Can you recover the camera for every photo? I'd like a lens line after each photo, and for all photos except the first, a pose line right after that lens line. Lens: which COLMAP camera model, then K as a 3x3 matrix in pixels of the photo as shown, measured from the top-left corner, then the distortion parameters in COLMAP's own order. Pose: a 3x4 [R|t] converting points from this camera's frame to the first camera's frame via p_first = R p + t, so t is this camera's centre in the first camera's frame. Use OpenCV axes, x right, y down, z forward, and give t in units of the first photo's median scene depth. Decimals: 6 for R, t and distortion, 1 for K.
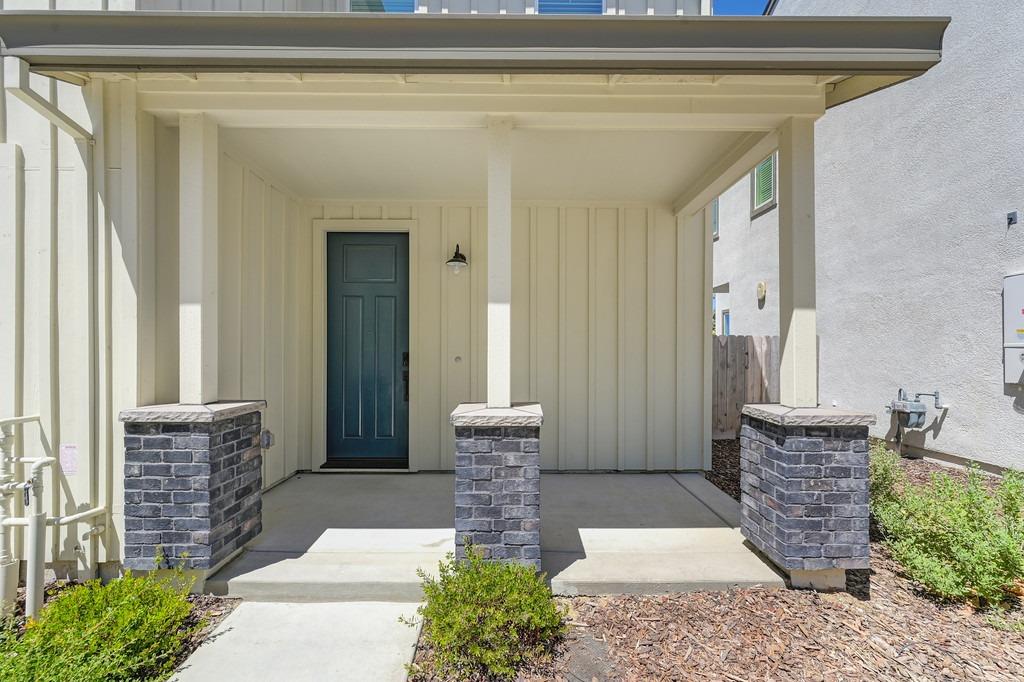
lens RADIAL K [[406.5, 0, 512.9], [0, 406.5, 355.1], [0, 0, 1]] dist [-0.000657, 0.001330]
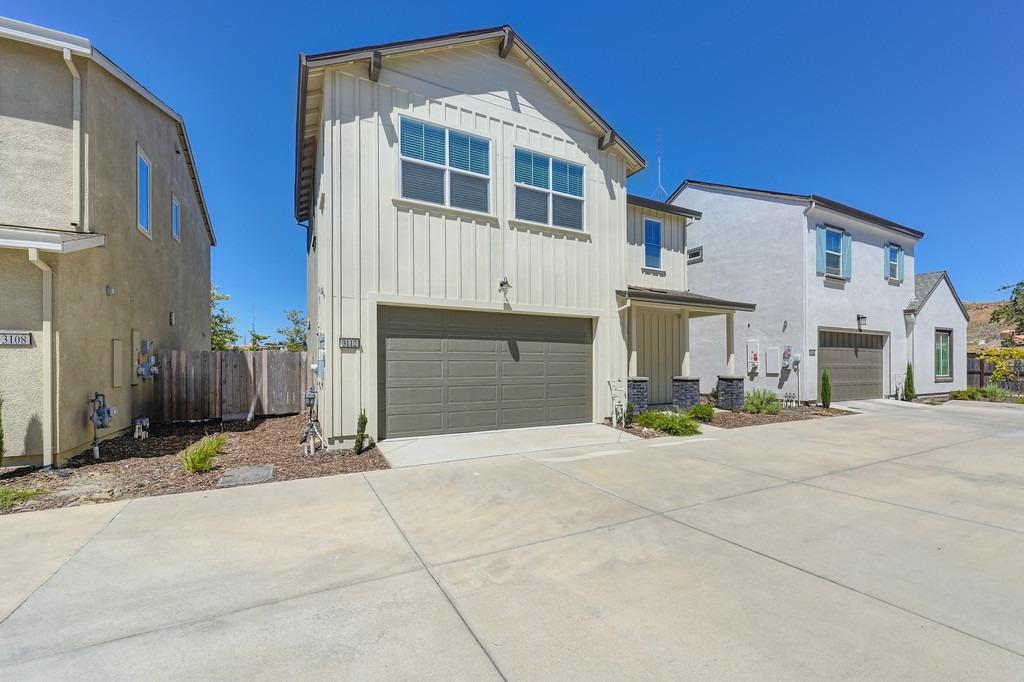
lens RADIAL K [[406.5, 0, 517.9], [0, 406.5, 363.8], [0, 0, 1]] dist [-0.000657, 0.001330]
pose [[0.890271, -0.002814, 0.455422, -3.753513], [0.008690, 0.999904, -0.010810, 0.031433], [-0.455347, 0.013581, 0.890210, -2.114750]]
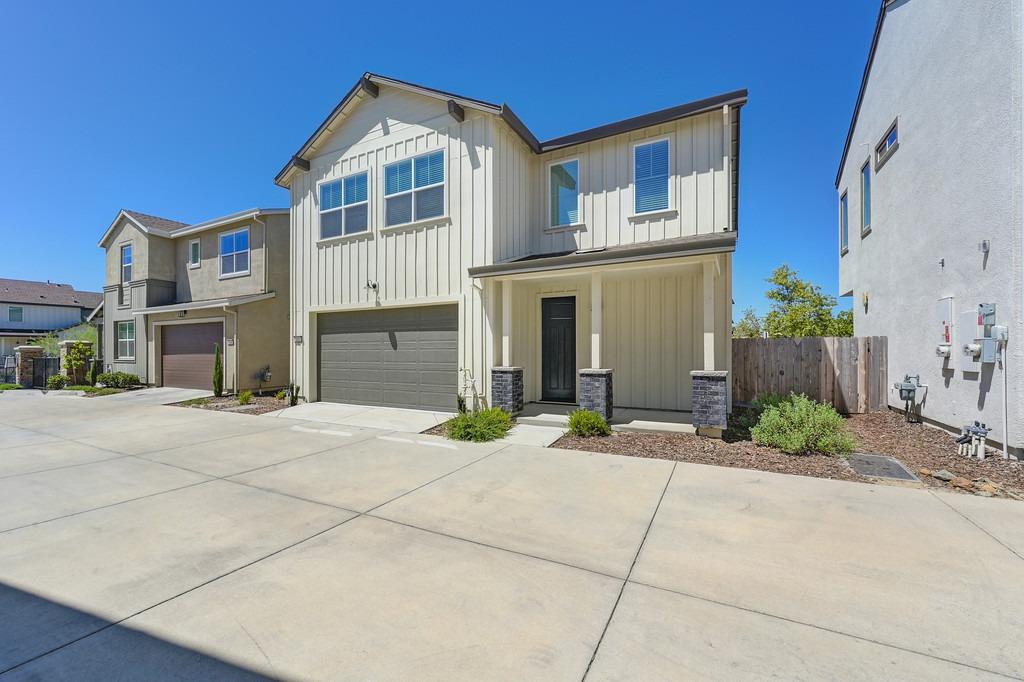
lens RADIAL K [[406.5, 0, 515.8], [0, 406.5, 348.2], [0, 0, 1]] dist [-0.000657, 0.001330]
pose [[0.885193, -0.008736, -0.465142, 0.869202], [0.001761, 0.999879, -0.015428, 0.022254], [0.465221, 0.012838, 0.885102, -1.995369]]
